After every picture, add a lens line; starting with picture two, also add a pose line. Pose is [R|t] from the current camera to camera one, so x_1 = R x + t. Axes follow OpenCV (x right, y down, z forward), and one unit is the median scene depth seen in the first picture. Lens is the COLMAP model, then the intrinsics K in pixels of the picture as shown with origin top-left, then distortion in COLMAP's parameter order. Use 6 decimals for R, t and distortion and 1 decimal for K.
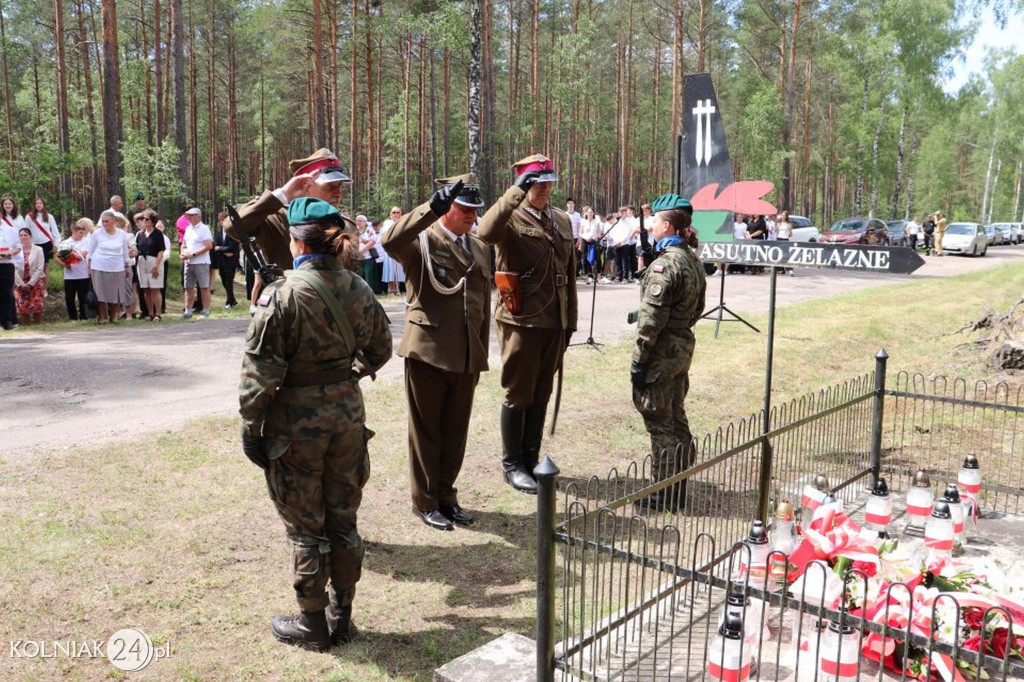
lens RADIAL K [[886.3, 0, 521.9], [0, 886.3, 338.8], [0, 0, 1]] dist [-0.144918, 0.117685]
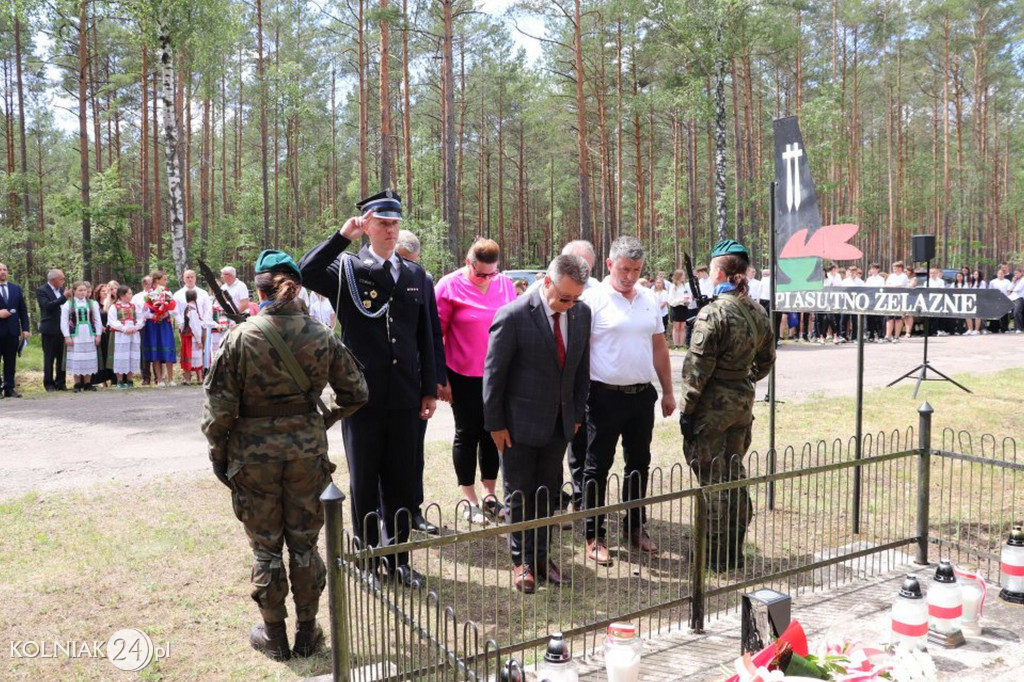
lens RADIAL K [[844.1, 0, 515.7], [0, 844.1, 335.2], [0, 0, 1]] dist [-0.170055, 0.148395]
pose [[0.939937, -0.002179, -0.341340, 0.226646], [-0.023972, 0.997089, -0.072376, 0.010366], [0.340504, 0.076211, 0.937149, 0.057041]]
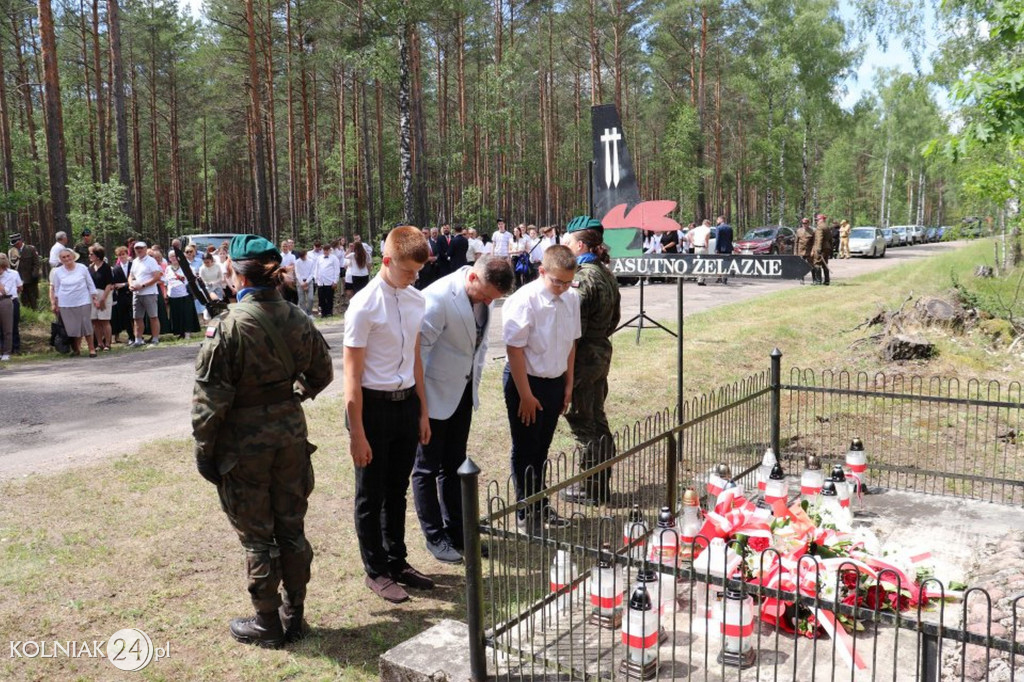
lens RADIAL K [[844.1, 0, 519.9], [0, 844.1, 333.2], [0, 0, 1]] dist [-0.170055, 0.148395]
pose [[0.996597, -0.043502, 0.070008, 0.010360], [0.044986, 0.998792, -0.019764, -0.000732], [-0.069064, 0.022846, 0.997351, -0.031205]]
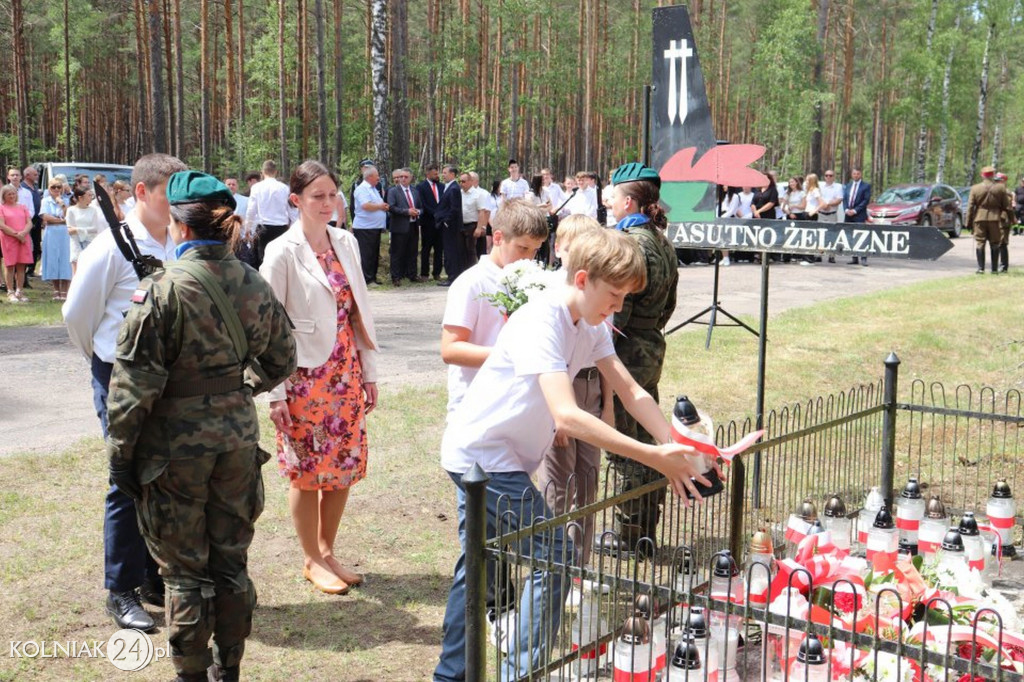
lens RADIAL K [[1263.0, 0, 522.0], [0, 1263.0, 336.1], [0, 0, 1]] dist [0.025746, 0.000000]
pose [[0.998256, -0.004963, 0.058825, 0.000185], [0.005964, 0.999840, -0.016855, 0.010419], [-0.058732, 0.017177, 0.998126, -0.119096]]
